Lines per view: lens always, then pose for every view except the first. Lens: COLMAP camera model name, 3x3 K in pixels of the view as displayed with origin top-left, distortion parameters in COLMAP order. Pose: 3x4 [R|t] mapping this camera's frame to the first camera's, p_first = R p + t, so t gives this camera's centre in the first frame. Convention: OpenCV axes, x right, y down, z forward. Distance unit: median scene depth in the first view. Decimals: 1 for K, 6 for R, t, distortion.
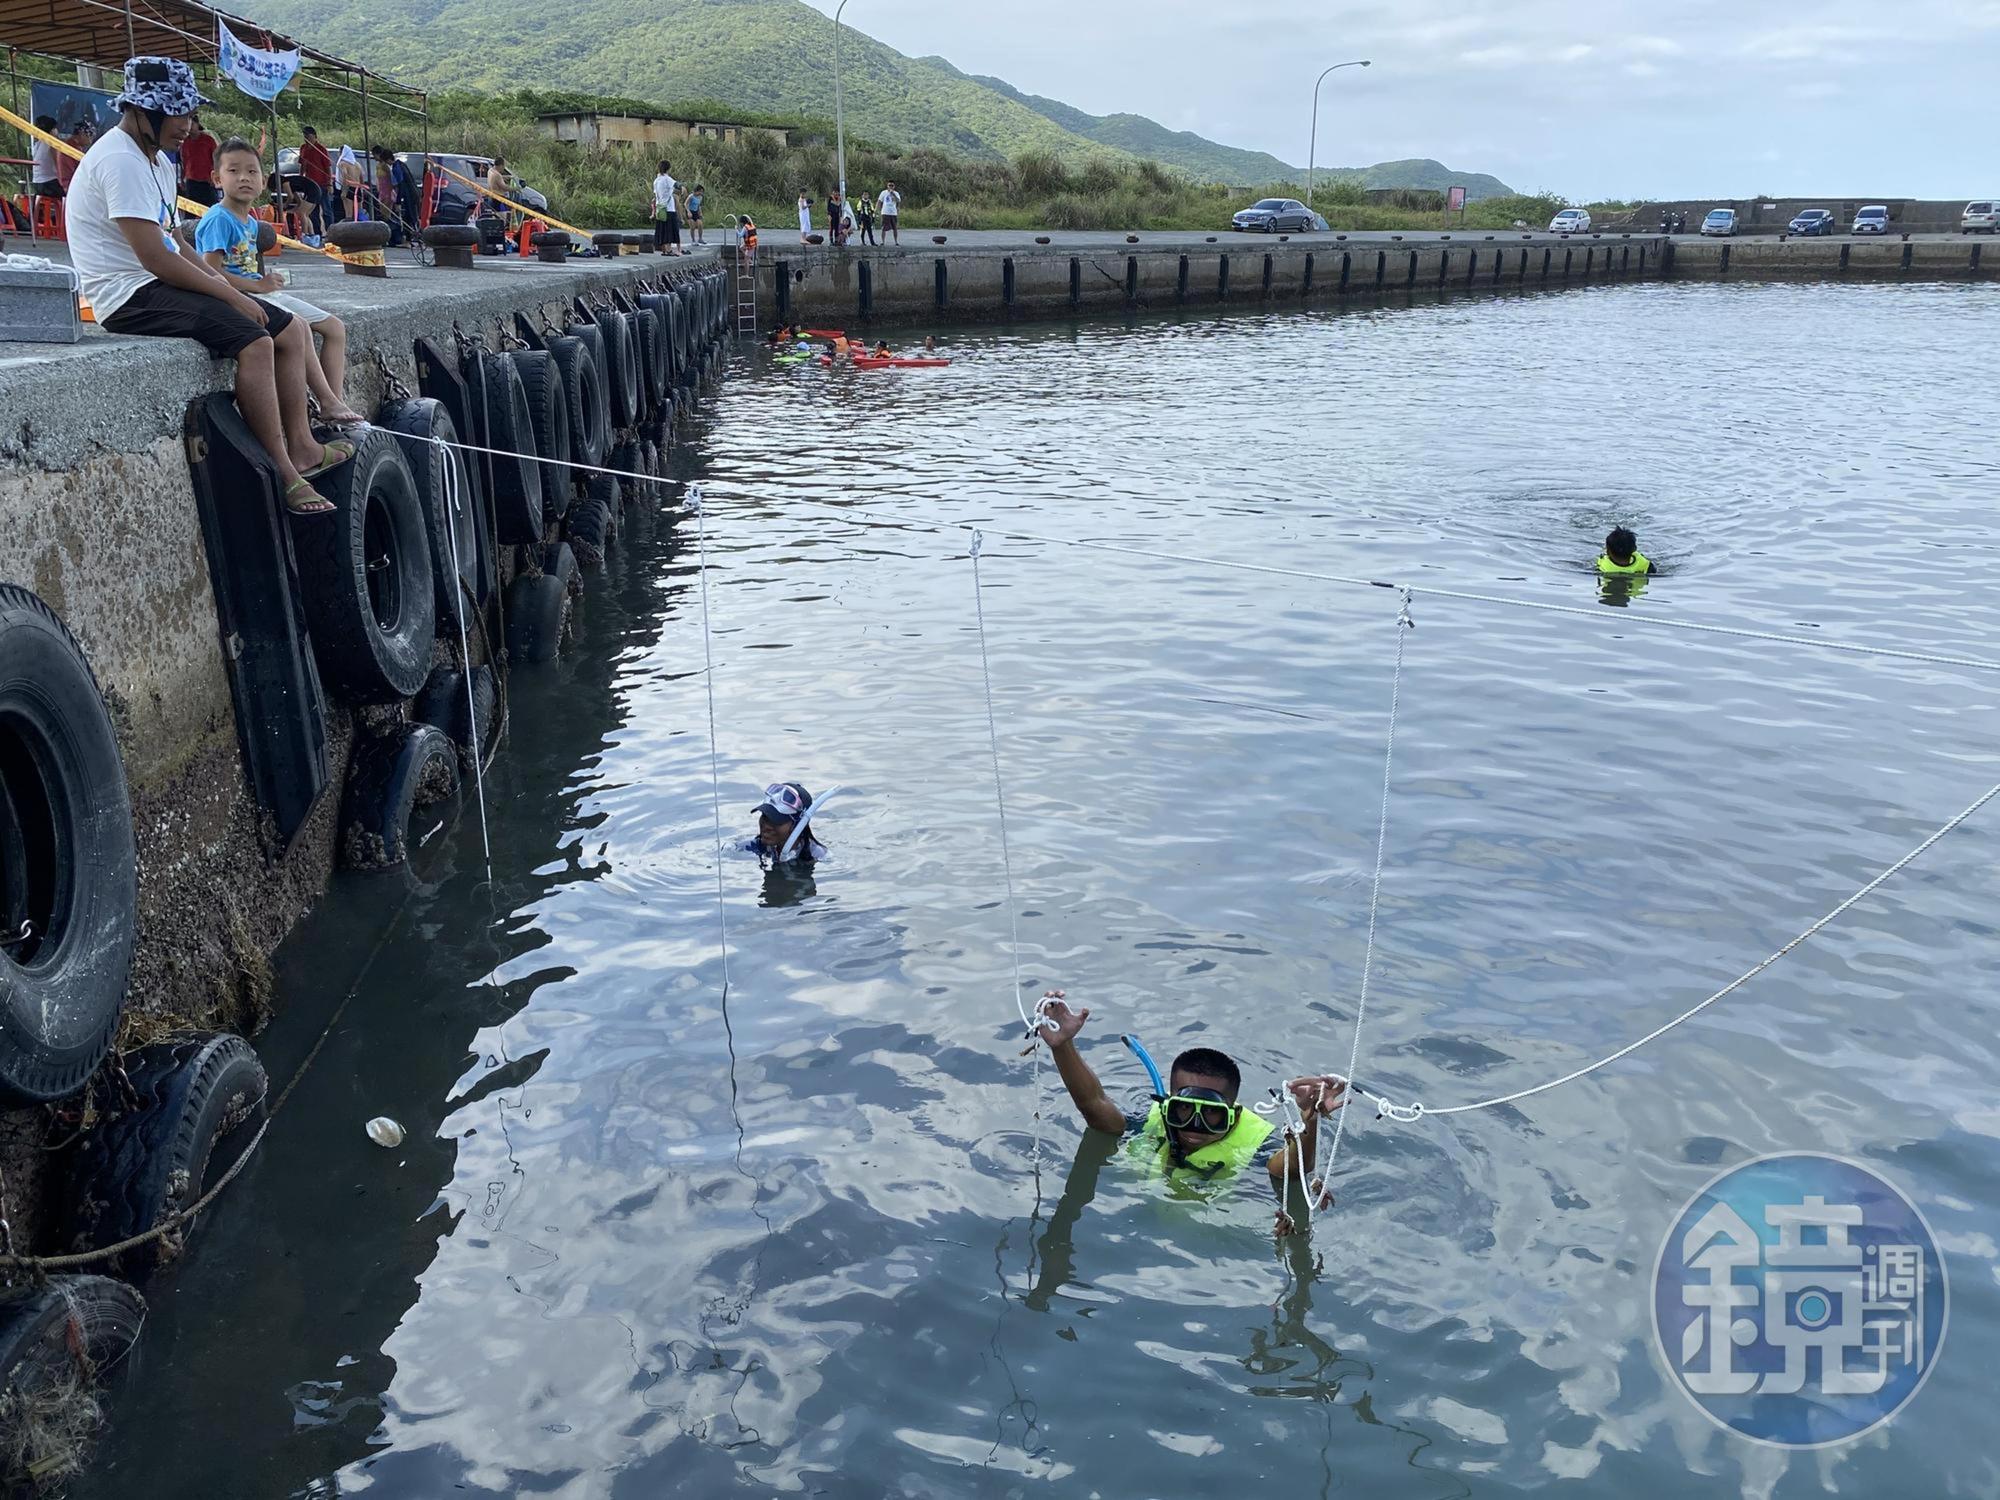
lens RADIAL K [[1549.8, 0, 998.4], [0, 1549.8, 756.9], [0, 0, 1]] dist [0.016213, 0.000601]
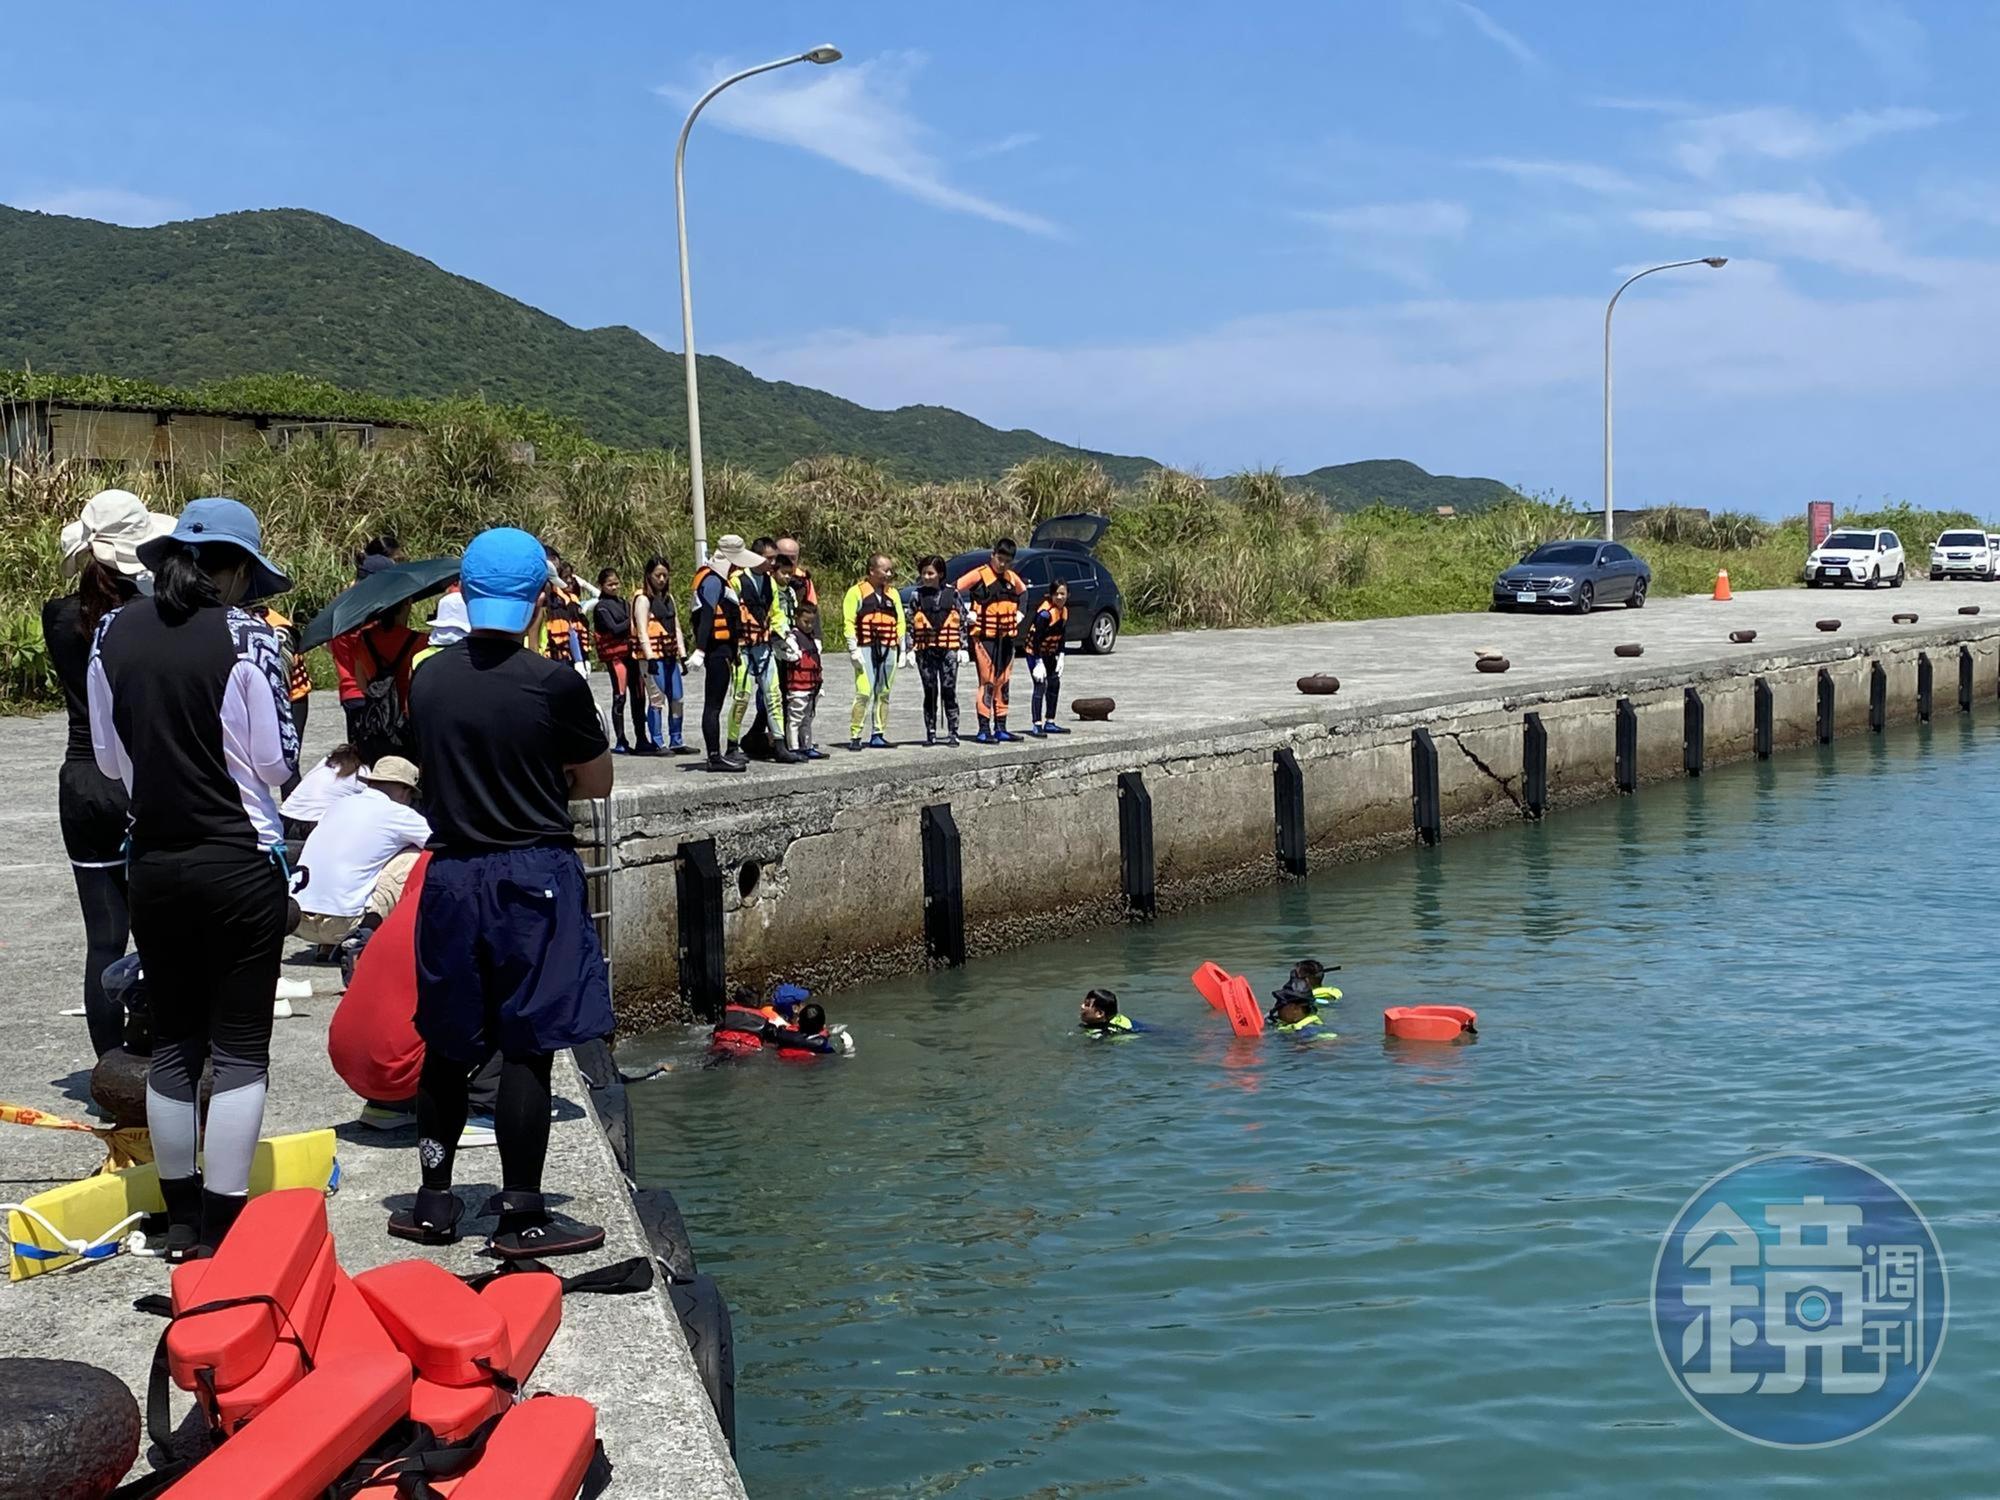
lens RADIAL K [[2633.9, 0, 1004.4], [0, 2633.9, 749.5], [0, 0, 1]] dist [0.099878, 0.000000]
pose [[0.994266, -0.038638, 0.099715, -0.112037], [0.063143, 0.964662, -0.255813, -0.177573], [-0.086307, 0.260643, 0.961570, 0.450856]]
